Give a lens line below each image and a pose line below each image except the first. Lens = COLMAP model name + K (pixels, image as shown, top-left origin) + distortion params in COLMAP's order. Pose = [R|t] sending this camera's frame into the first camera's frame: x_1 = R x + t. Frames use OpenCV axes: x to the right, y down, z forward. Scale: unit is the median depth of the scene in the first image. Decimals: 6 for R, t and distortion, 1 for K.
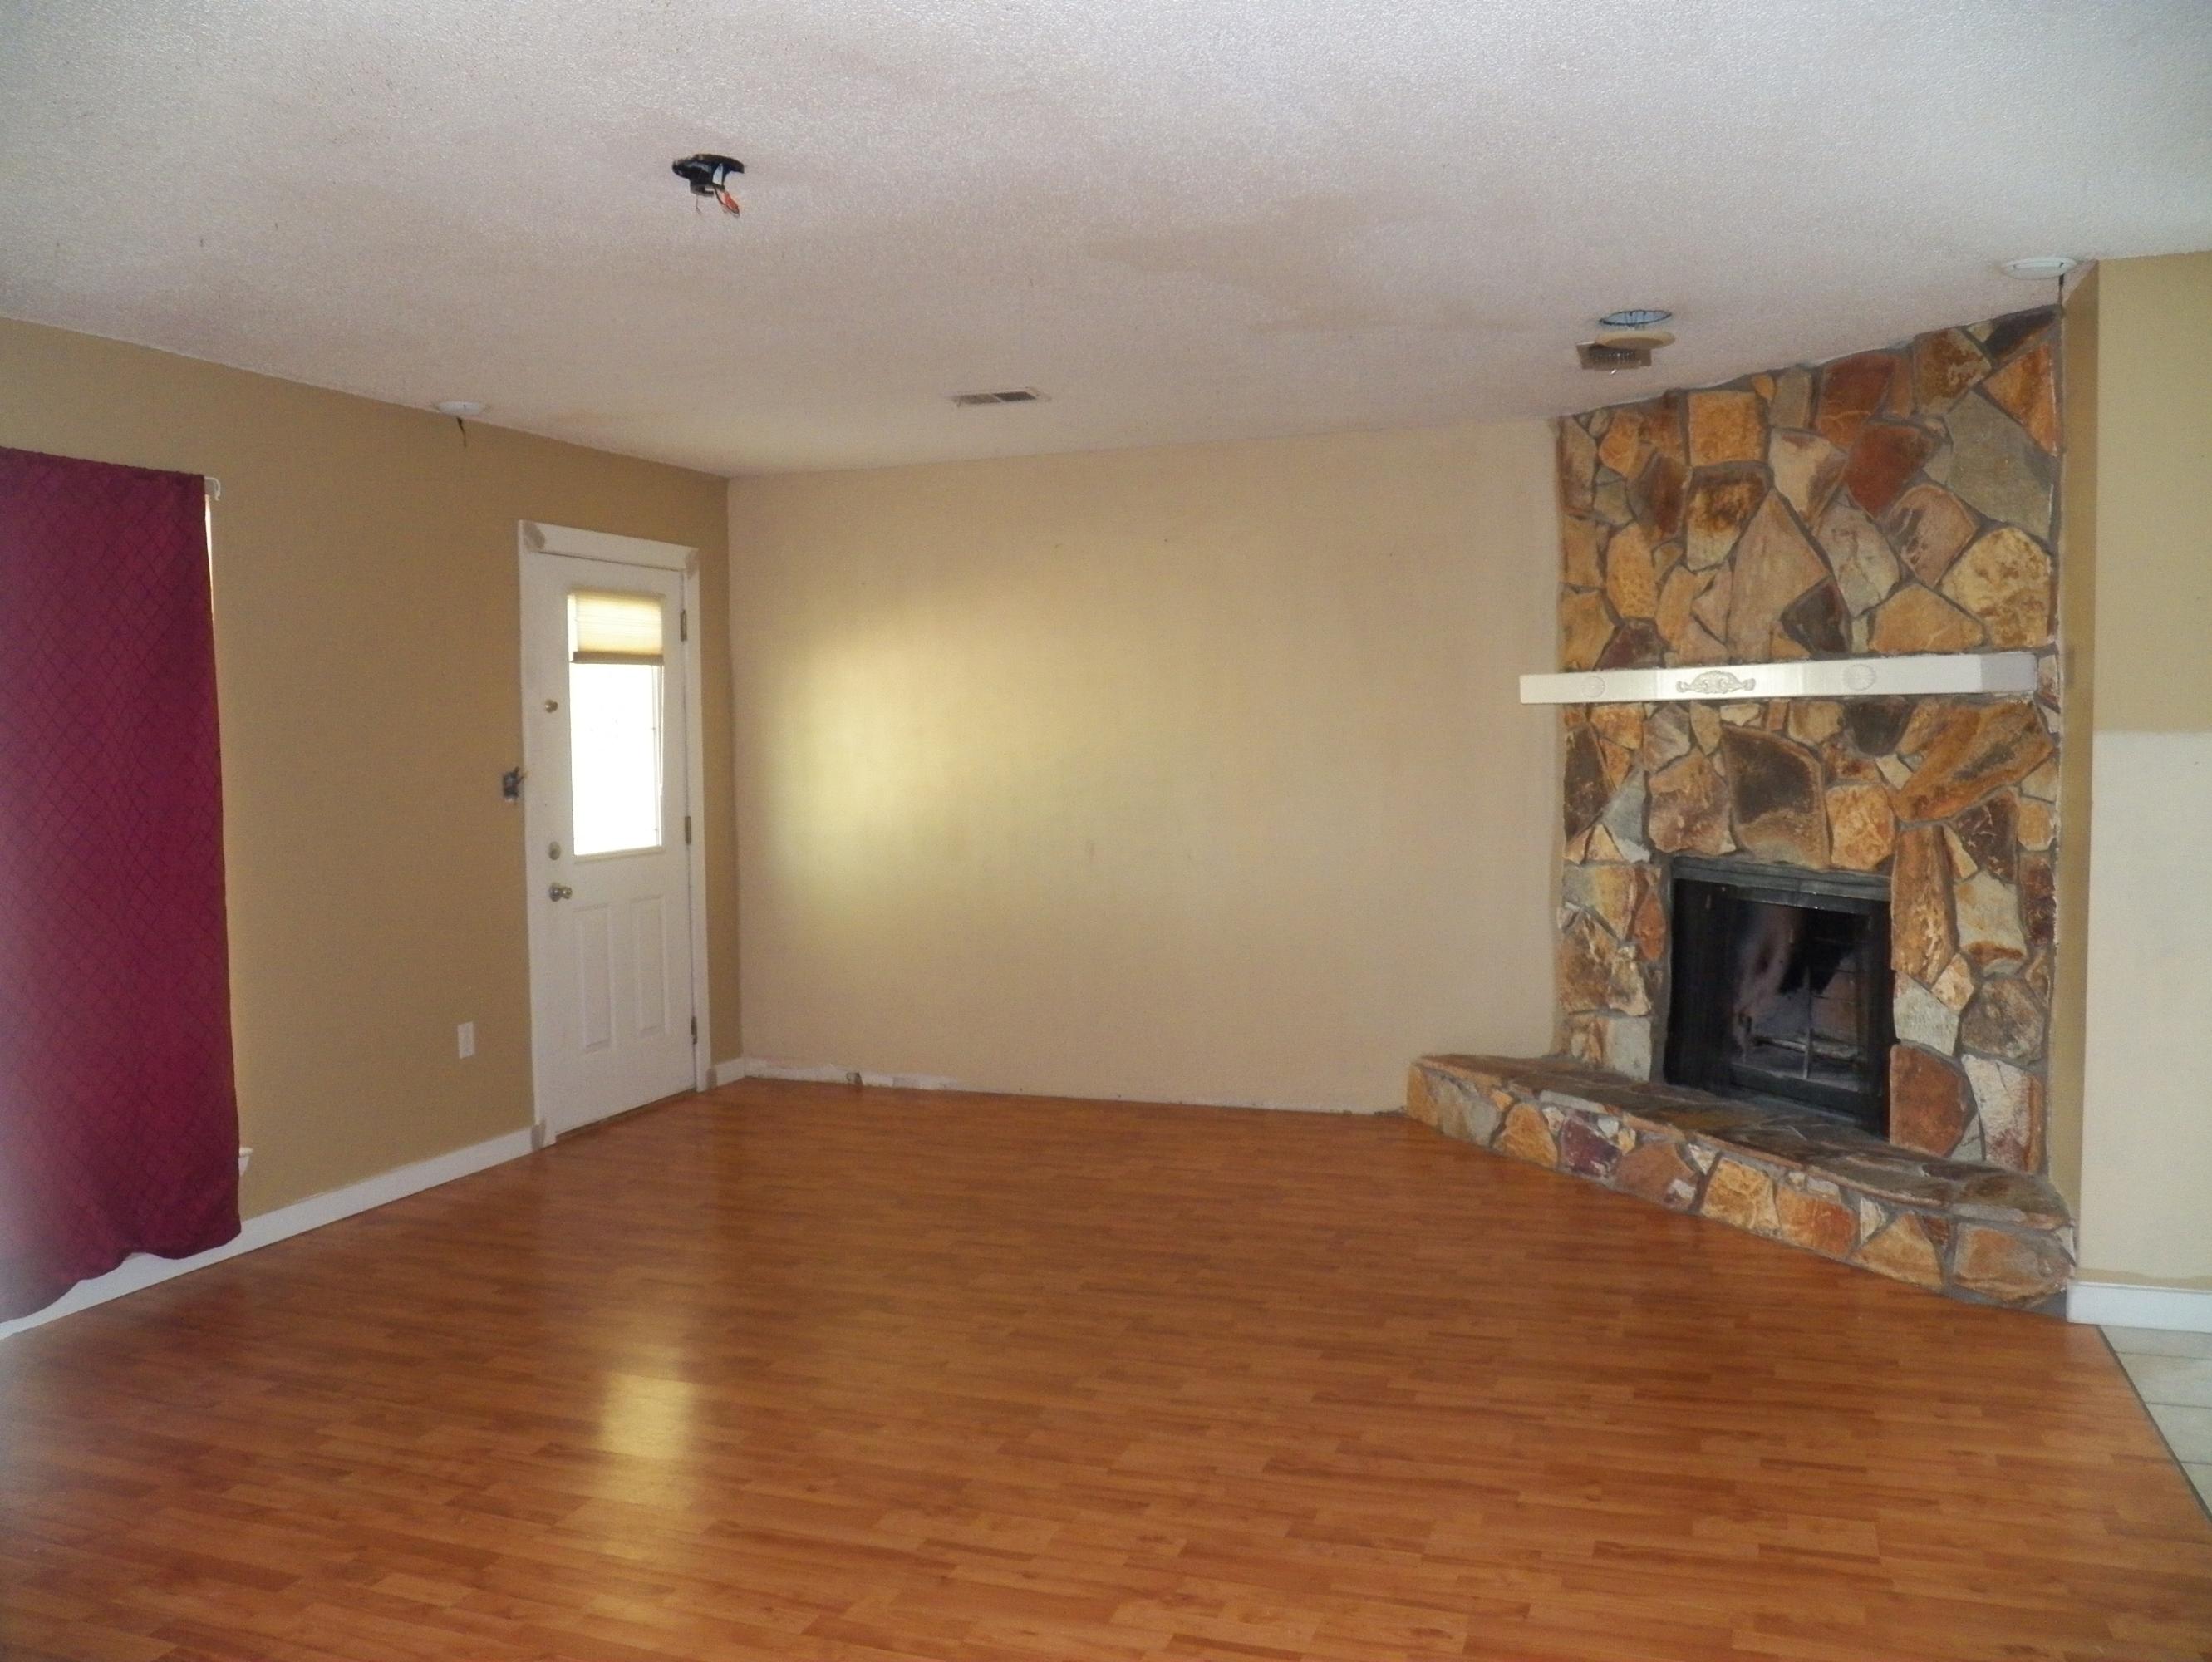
lens RADIAL K [[1824.2, 0, 1091.8], [0, 1824.2, 841.1], [0, 0, 1]] dist [-0.147574, 0.121033]
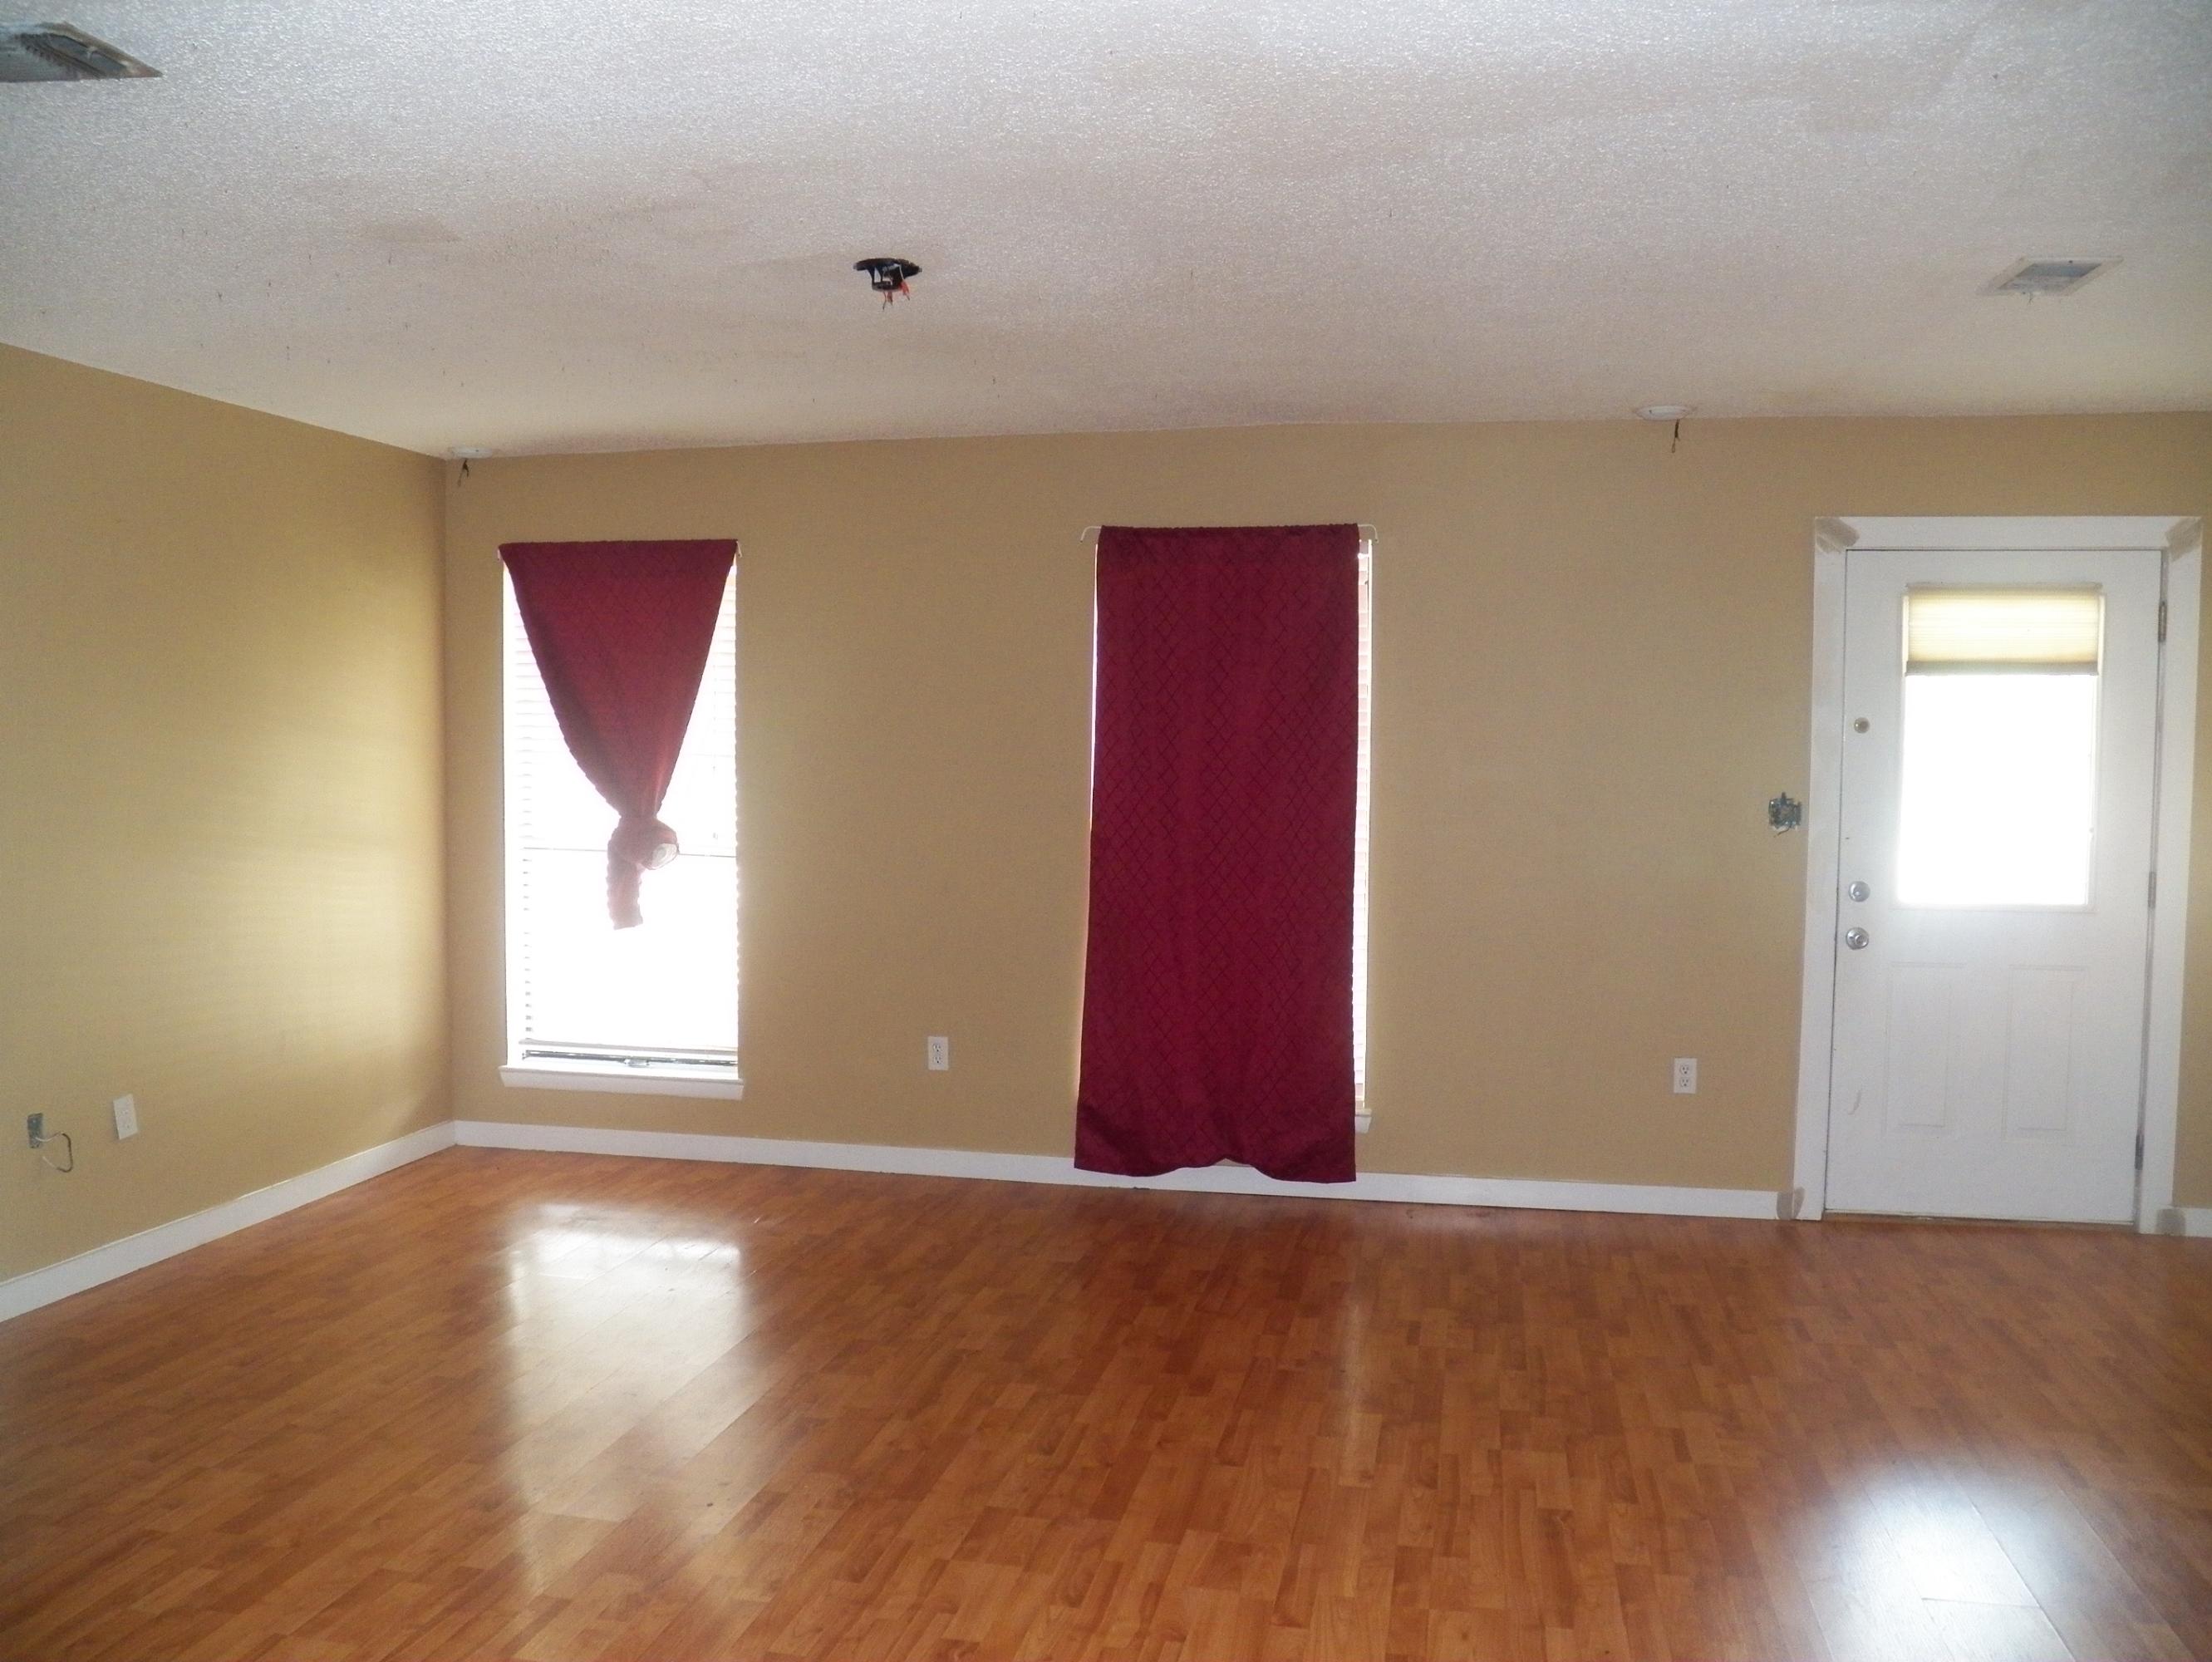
lens RADIAL K [[1824.2, 0, 1091.8], [0, 1824.2, 841.1], [0, 0, 1]] dist [-0.147574, 0.121033]
pose [[0.134666, 0.070832, -0.988356, 0.523876], [-0.070208, 0.995617, 0.061786, -0.048003], [0.988401, 0.061070, 0.139049, 0.532661]]
